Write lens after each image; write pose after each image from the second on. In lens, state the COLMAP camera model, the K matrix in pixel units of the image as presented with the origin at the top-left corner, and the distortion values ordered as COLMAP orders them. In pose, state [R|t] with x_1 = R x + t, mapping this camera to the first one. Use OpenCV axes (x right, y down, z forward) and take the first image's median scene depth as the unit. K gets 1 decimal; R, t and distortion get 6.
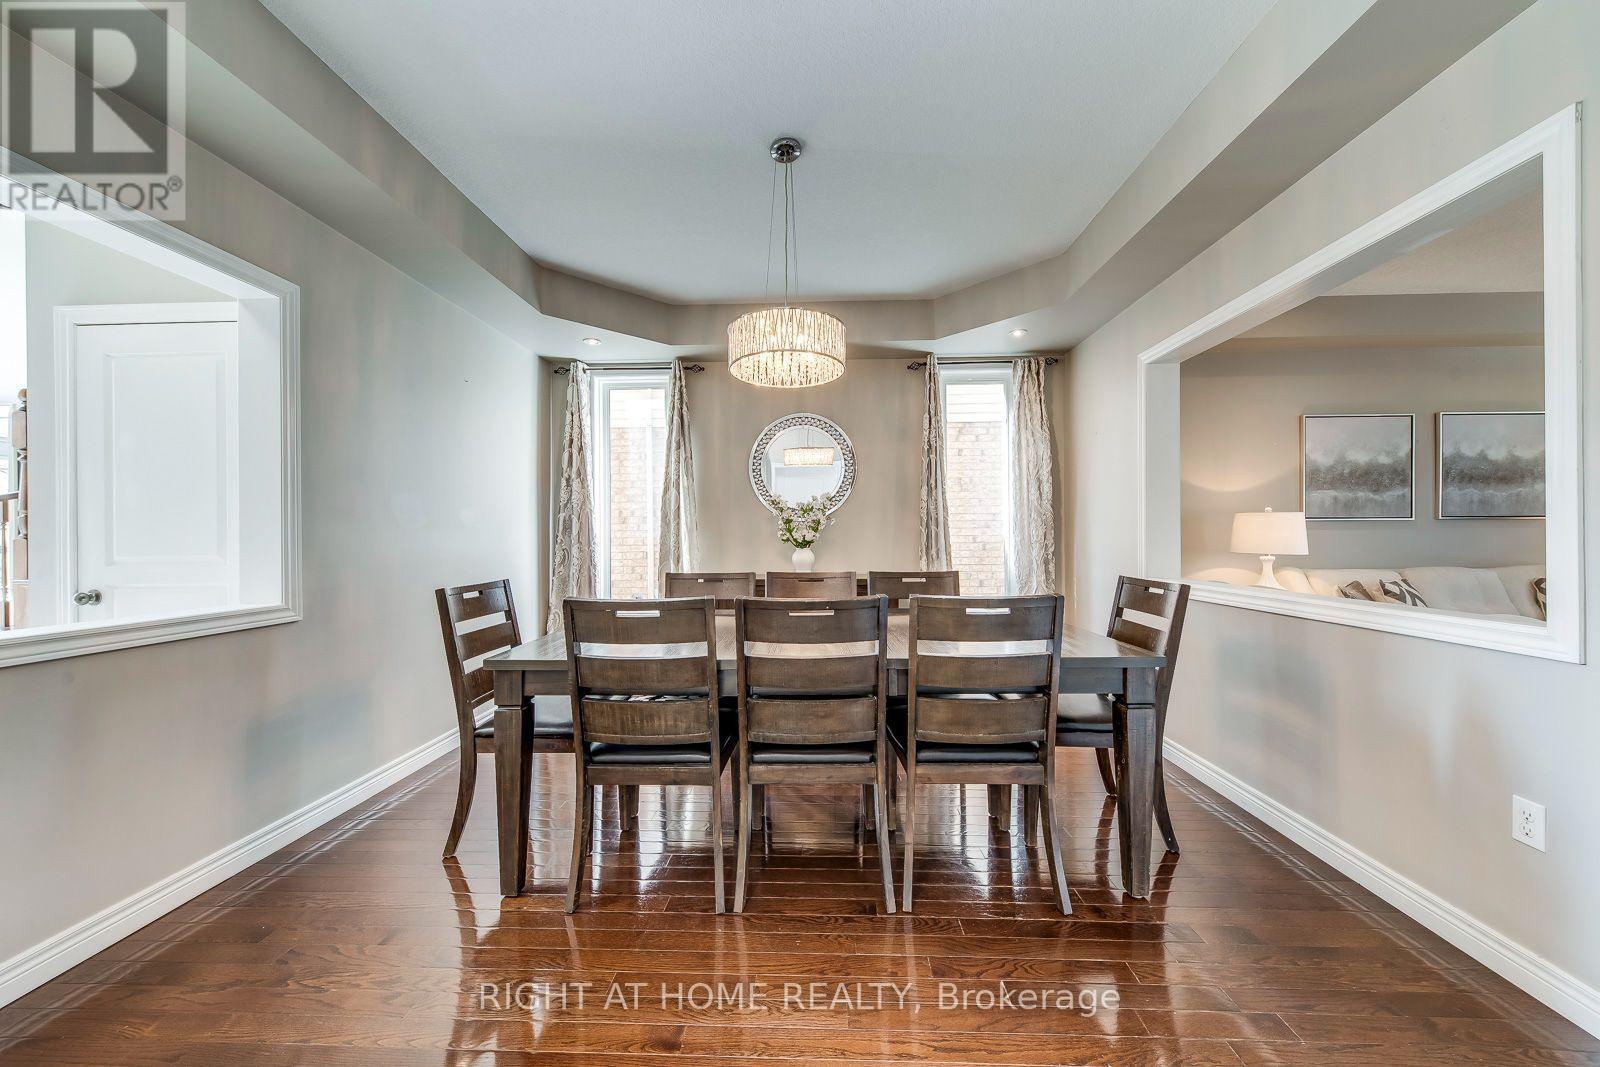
lens RADIAL K [[600.8, 0, 799.6], [0, 600.8, 539.5], [0, 0, 1]] dist [-0.000059, -0.000413]
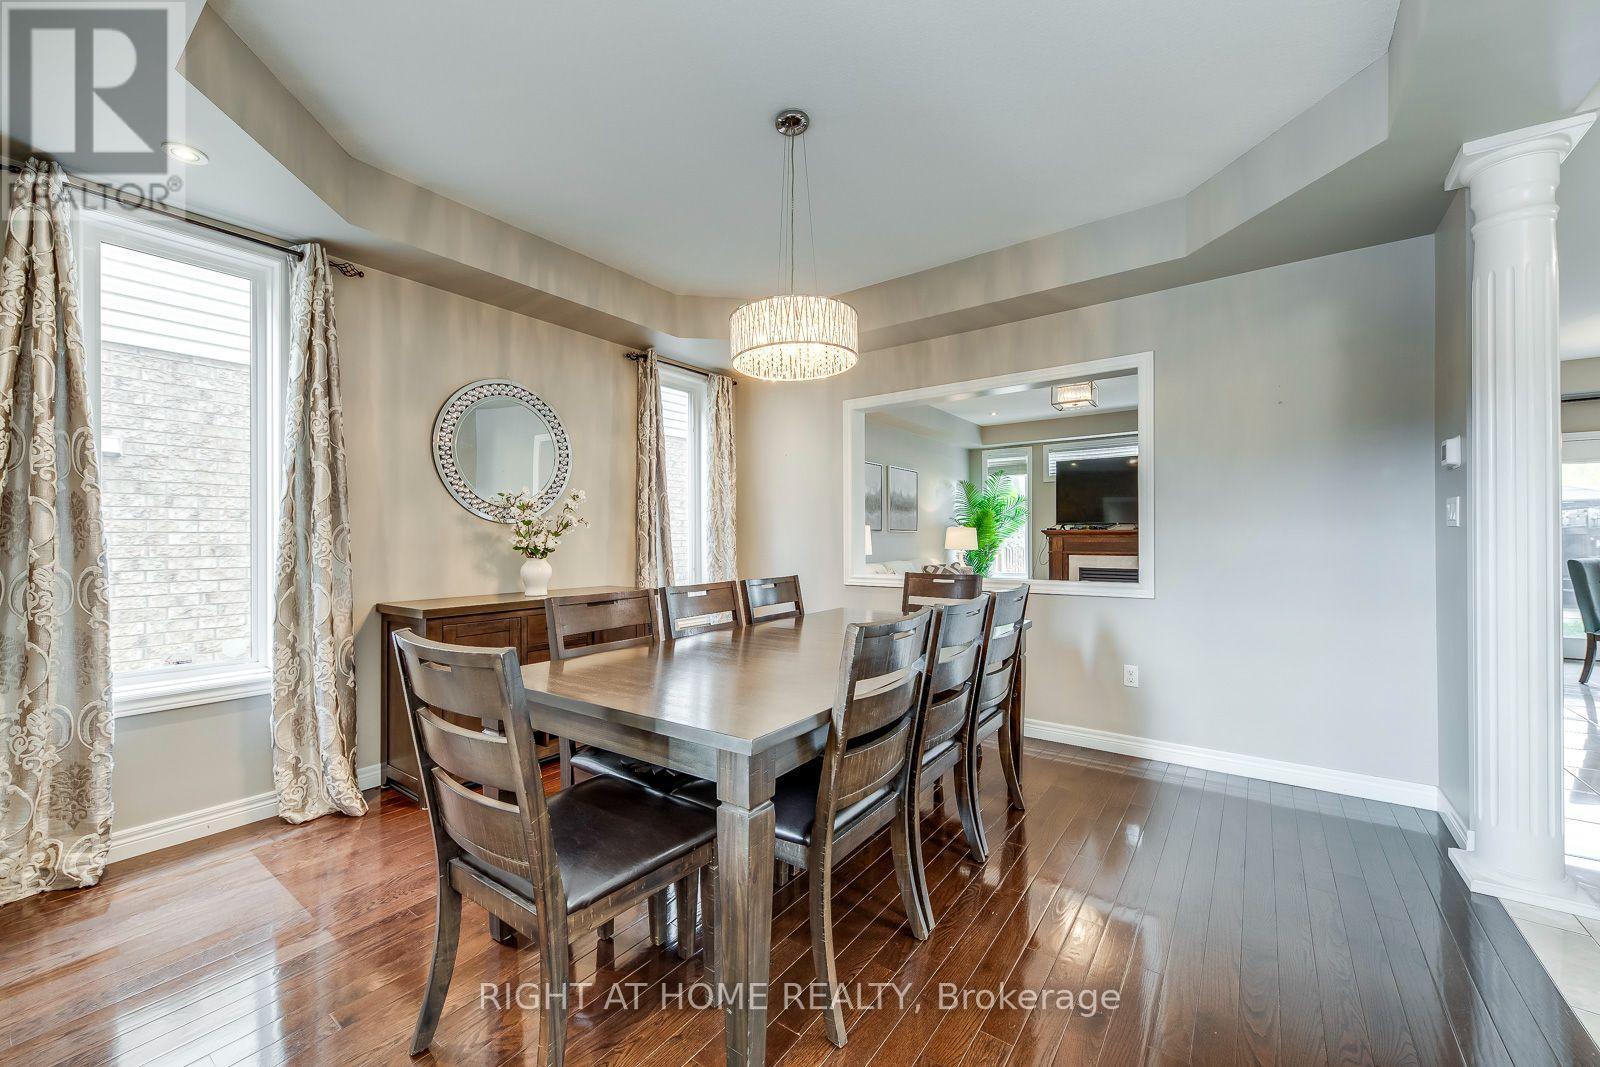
lens RADIAL K [[639.3, 0, 800.0], [0, 639.3, 533.5], [0, 0, 1]] dist [-0.000334, -0.000382]
pose [[0.543982, 0.011025, 0.839025, -0.495382], [0.009549, 0.999768, -0.019329, 0.001083], [-0.839043, 0.018526, 0.543750, 0.279156]]
